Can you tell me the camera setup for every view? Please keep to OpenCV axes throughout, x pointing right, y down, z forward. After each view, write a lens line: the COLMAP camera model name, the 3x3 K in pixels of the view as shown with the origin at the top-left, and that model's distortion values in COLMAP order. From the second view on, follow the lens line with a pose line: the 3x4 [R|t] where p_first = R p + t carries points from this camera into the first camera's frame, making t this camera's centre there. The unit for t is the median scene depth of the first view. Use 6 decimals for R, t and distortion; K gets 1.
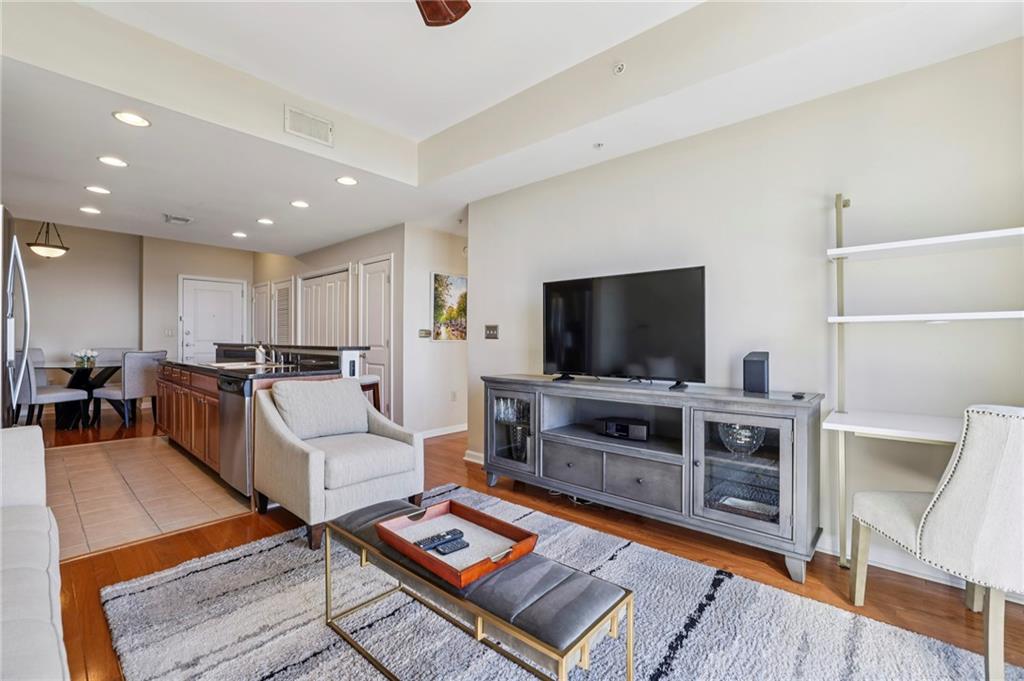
lens RADIAL K [[437.4, 0, 510.4], [0, 437.4, 335.7], [0, 0, 1]] dist [-0.052266, 0.021742]
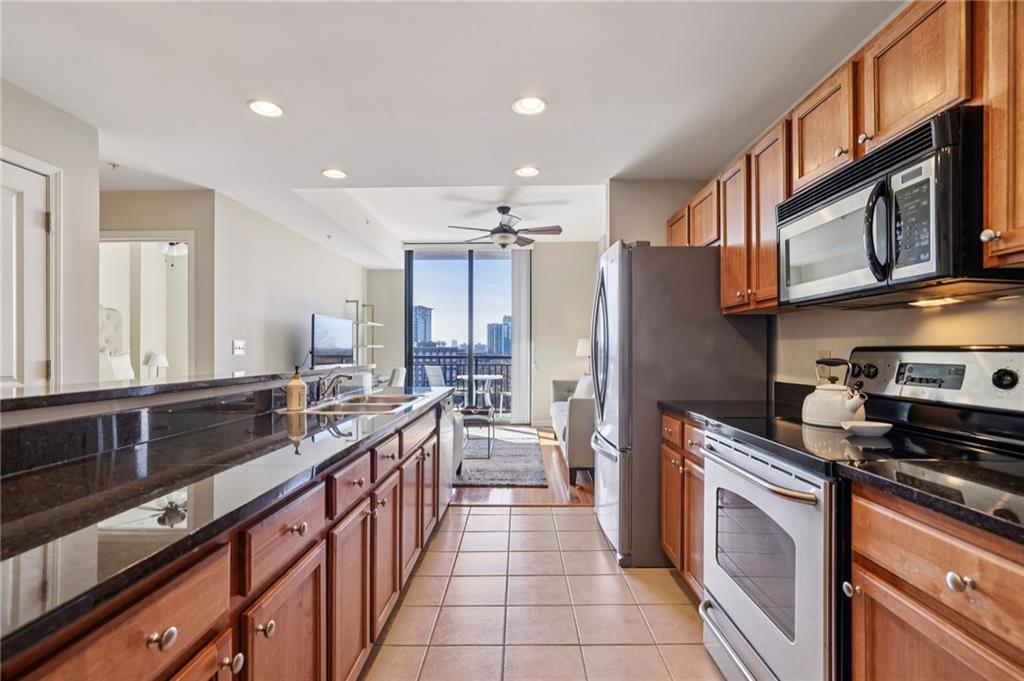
lens RADIAL K [[493.3, 0, 512.8], [0, 493.3, 346.9], [0, 0, 1]] dist [-0.000186, 0.000662]
pose [[-0.657316, 0.003329, 0.753608, -0.911509], [-0.003943, 0.999961, -0.007856, -0.003970], [-0.753605, -0.008135, -0.657277, 0.930975]]
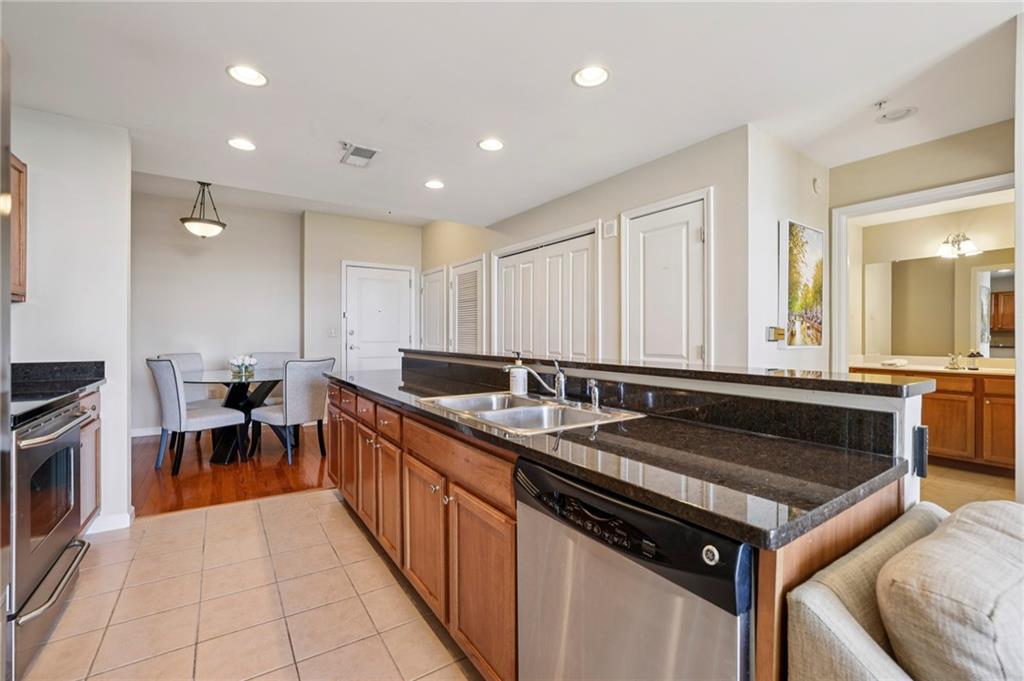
lens RADIAL K [[437.4, 0, 510.4], [0, 437.4, 335.7], [0, 0, 1]] dist [-0.052266, 0.021742]
pose [[0.967572, -0.001297, -0.252592, -0.352183], [0.003099, 0.999972, 0.006739, -0.007308], [0.252576, -0.007303, 0.967549, 0.384976]]
